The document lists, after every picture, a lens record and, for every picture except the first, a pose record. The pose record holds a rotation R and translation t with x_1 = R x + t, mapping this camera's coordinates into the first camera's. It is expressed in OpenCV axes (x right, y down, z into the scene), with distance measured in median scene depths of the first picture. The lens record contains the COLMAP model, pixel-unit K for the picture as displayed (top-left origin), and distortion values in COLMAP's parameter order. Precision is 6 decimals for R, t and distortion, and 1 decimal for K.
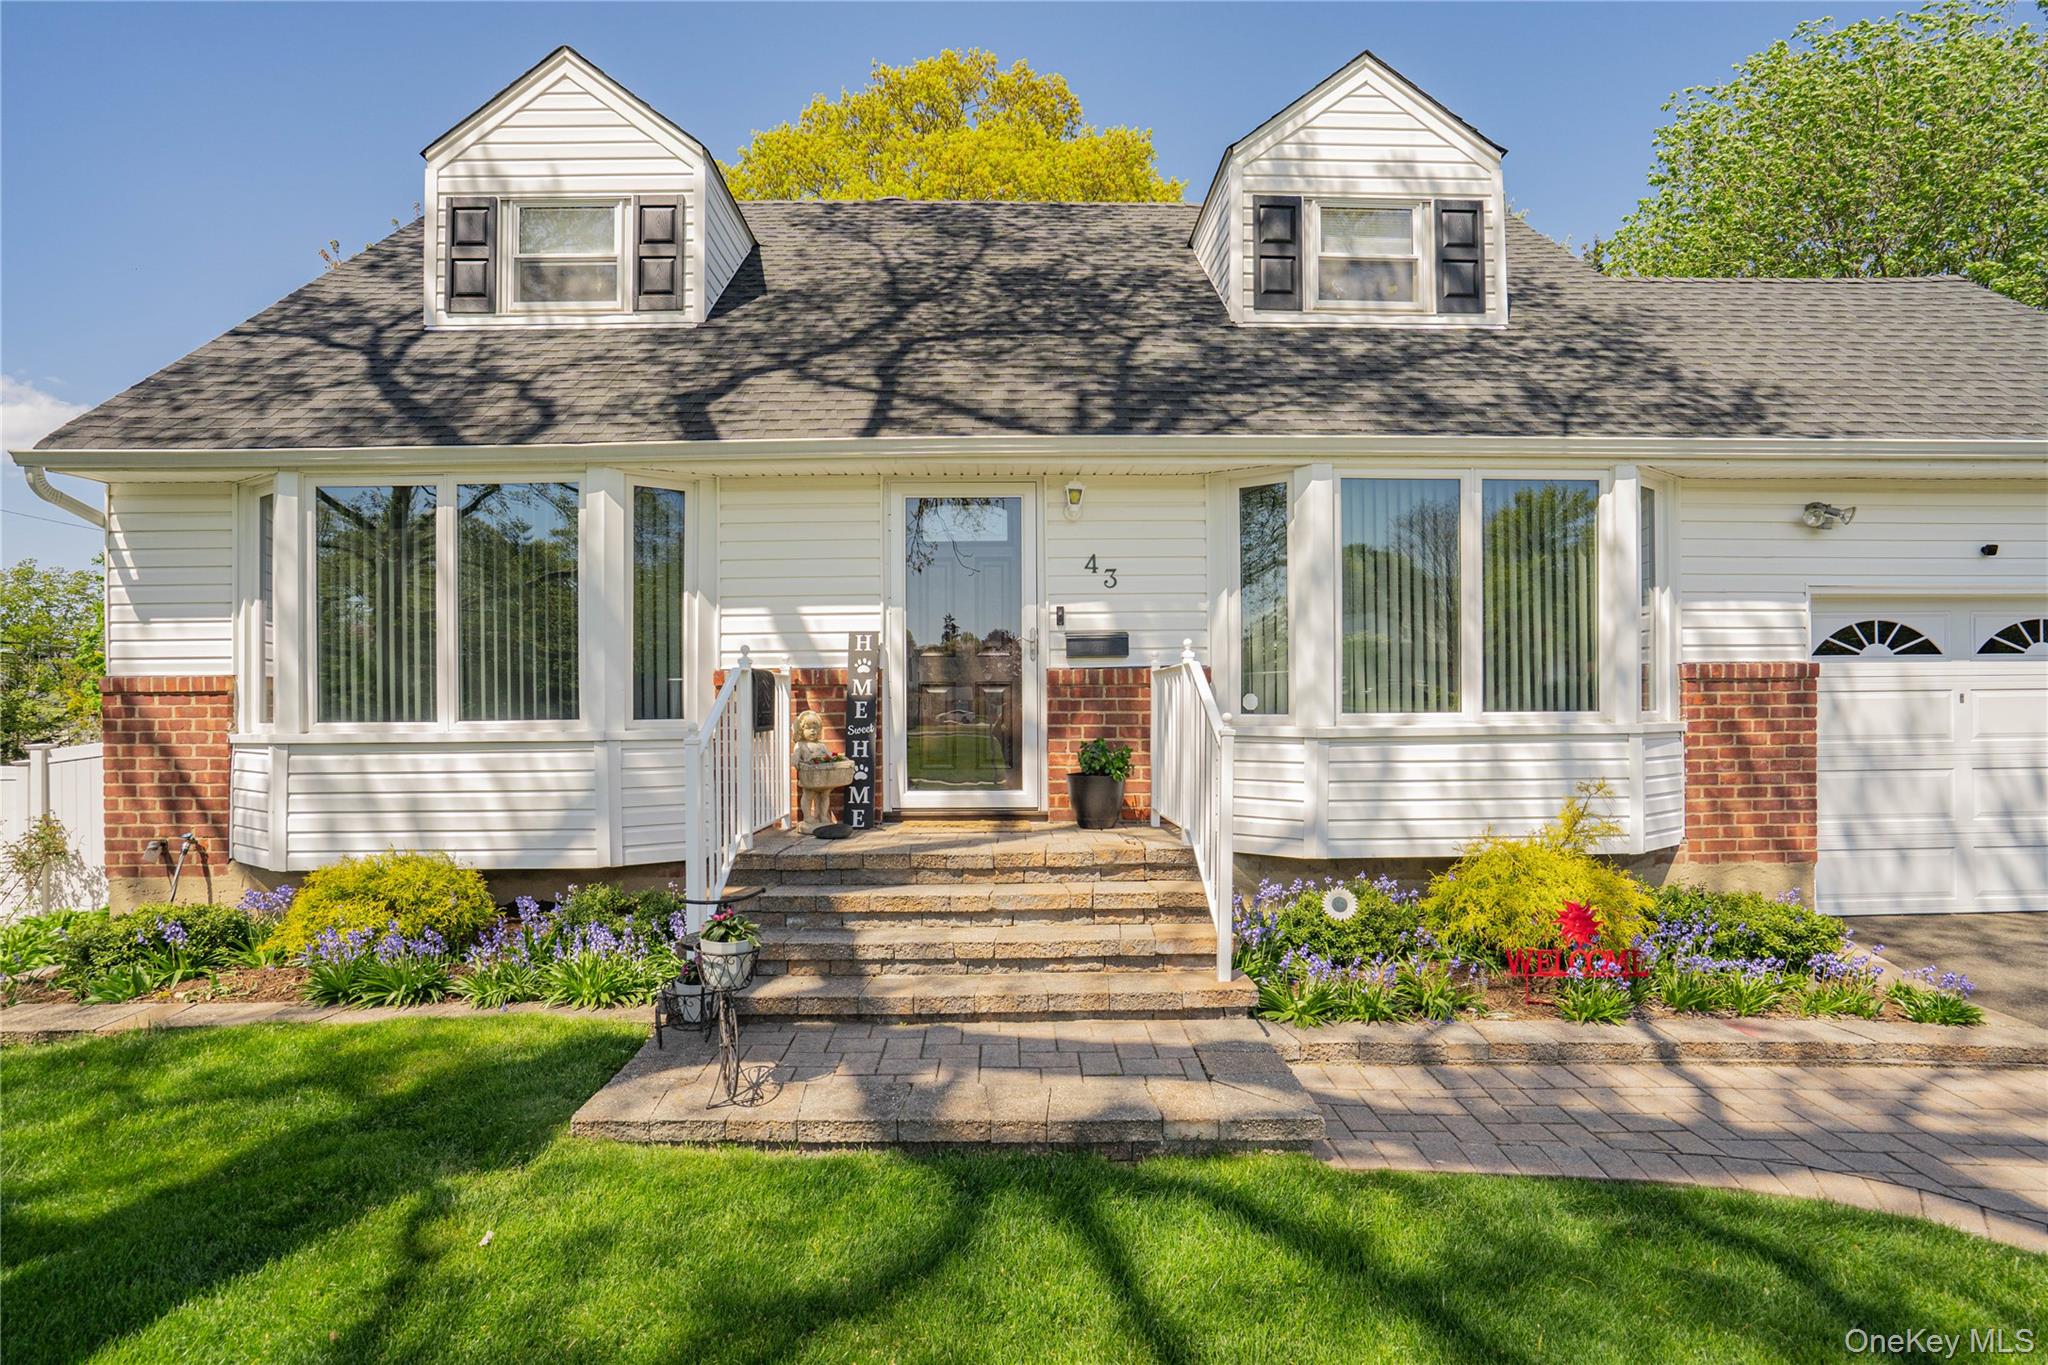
lens RADIAL K [[1029.9, 0, 1018.1], [0, 1029.9, 697.9], [0, 0, 1]] dist [-0.084542, 0.060175]
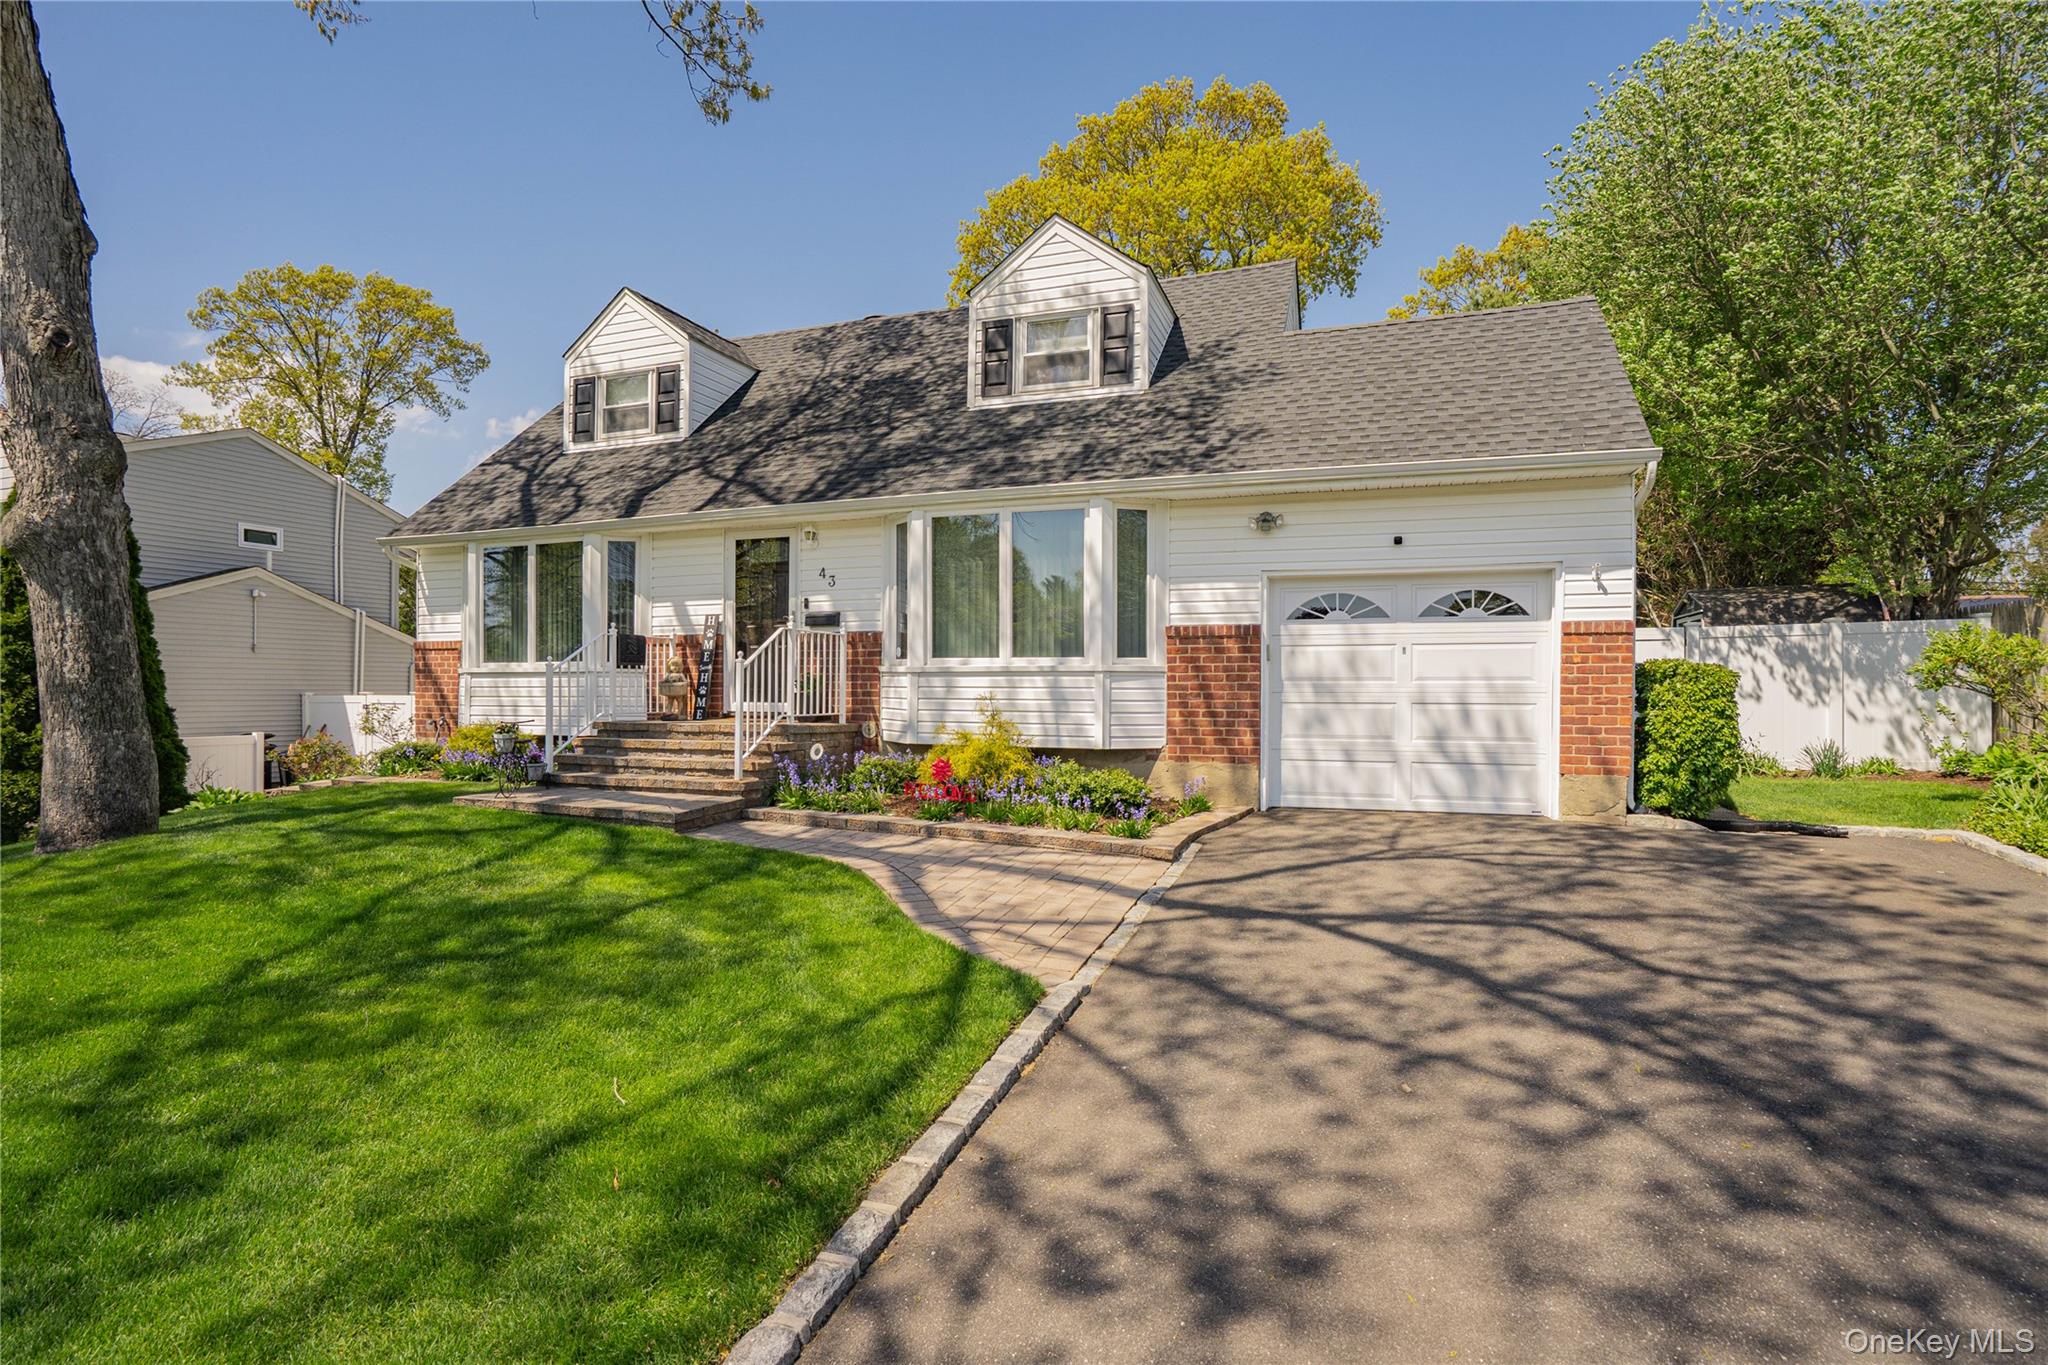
lens RADIAL K [[1029.9, 0, 1018.1], [0, 1029.9, 697.9], [0, 0, 1]] dist [-0.084542, 0.060175]
pose [[0.928896, 0.015105, -0.370033, 1.022725], [-0.008718, 0.999783, 0.018927, 0.044803], [0.370239, -0.014356, 0.928826, -0.489709]]
